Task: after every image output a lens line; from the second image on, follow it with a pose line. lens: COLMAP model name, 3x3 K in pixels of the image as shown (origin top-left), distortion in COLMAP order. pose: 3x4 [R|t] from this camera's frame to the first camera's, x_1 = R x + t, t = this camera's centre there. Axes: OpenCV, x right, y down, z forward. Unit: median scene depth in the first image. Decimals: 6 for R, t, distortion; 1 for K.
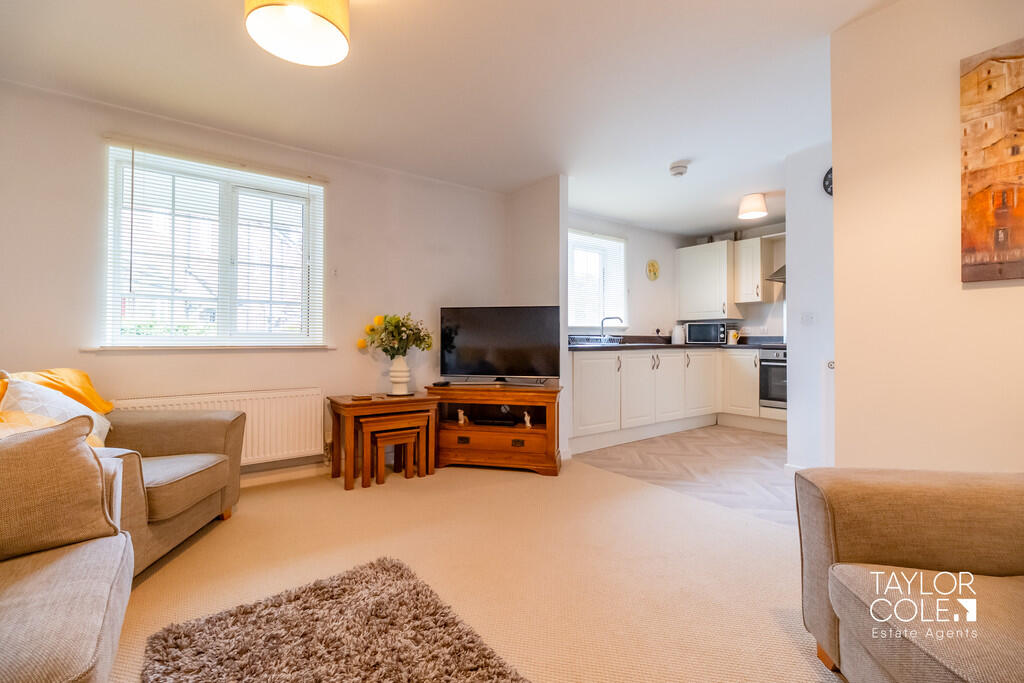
lens RADIAL K [[449.5, 0, 506.2], [0, 449.5, 336.6], [0, 0, 1]] dist [-0.001767, 0.000187]
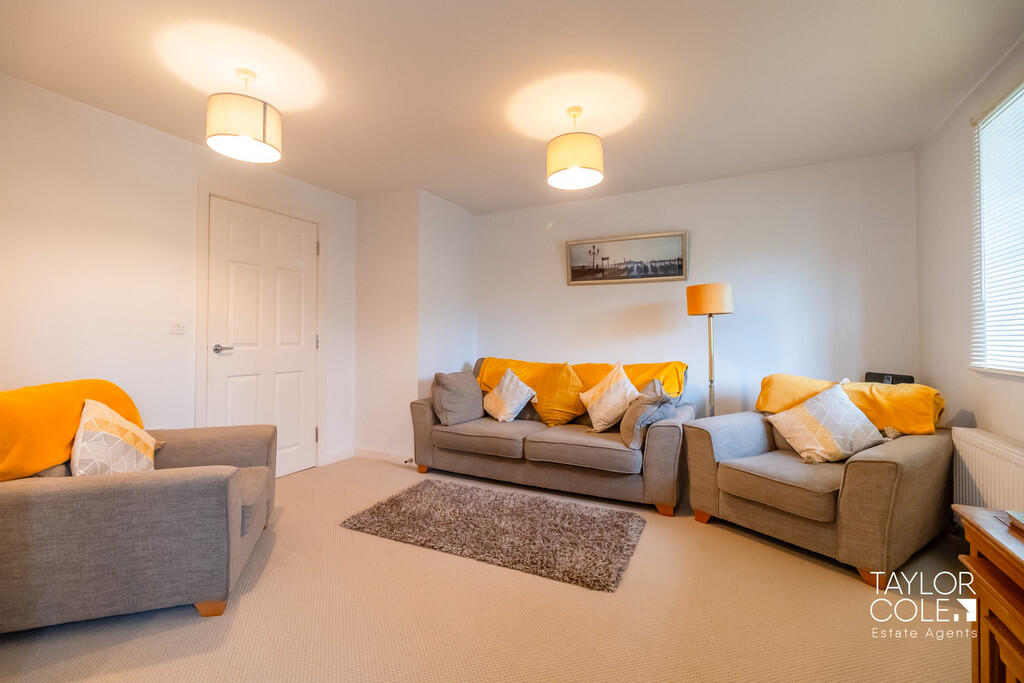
lens RADIAL K [[449.5, 0, 517.5], [0, 449.5, 335.0], [0, 0, 1]] dist [-0.001767, 0.000187]
pose [[-0.884773, -0.006653, -0.465975, 0.260585], [0.000700, 0.999878, -0.015605, -0.024801], [0.466022, -0.014133, -0.884660, 1.170503]]
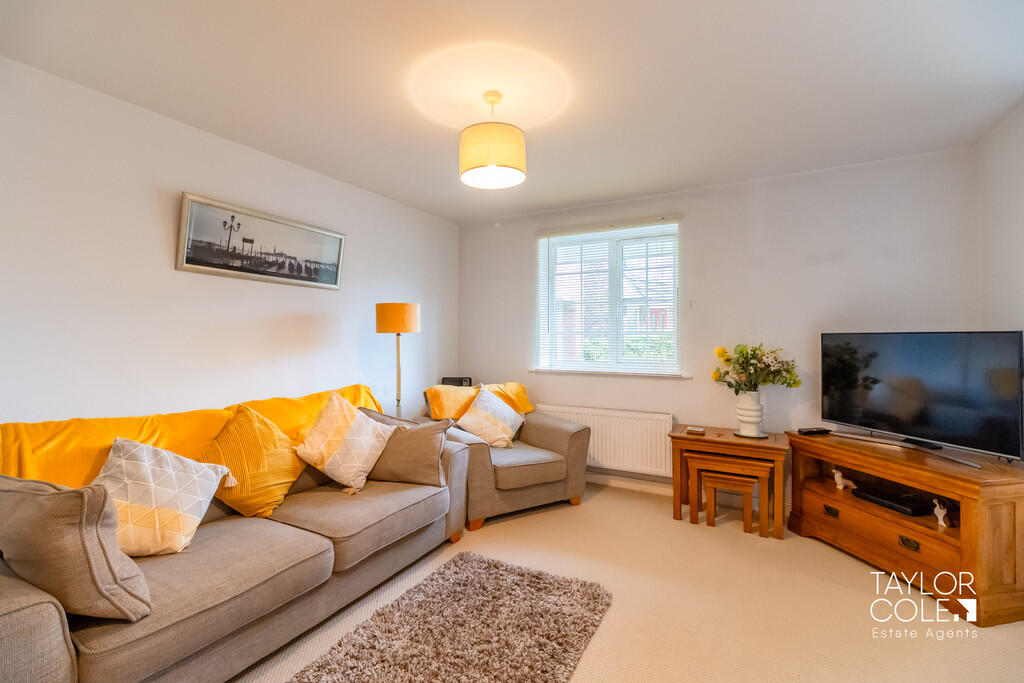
lens RADIAL K [[449.5, 0, 507.6], [0, 449.5, 341.1], [0, 0, 1]] dist [-0.001767, 0.000187]
pose [[0.420969, 0.003045, -0.907070, 0.420652], [0.006850, 0.999955, 0.006536, -0.076230], [0.907049, -0.008965, 0.420929, 0.221731]]
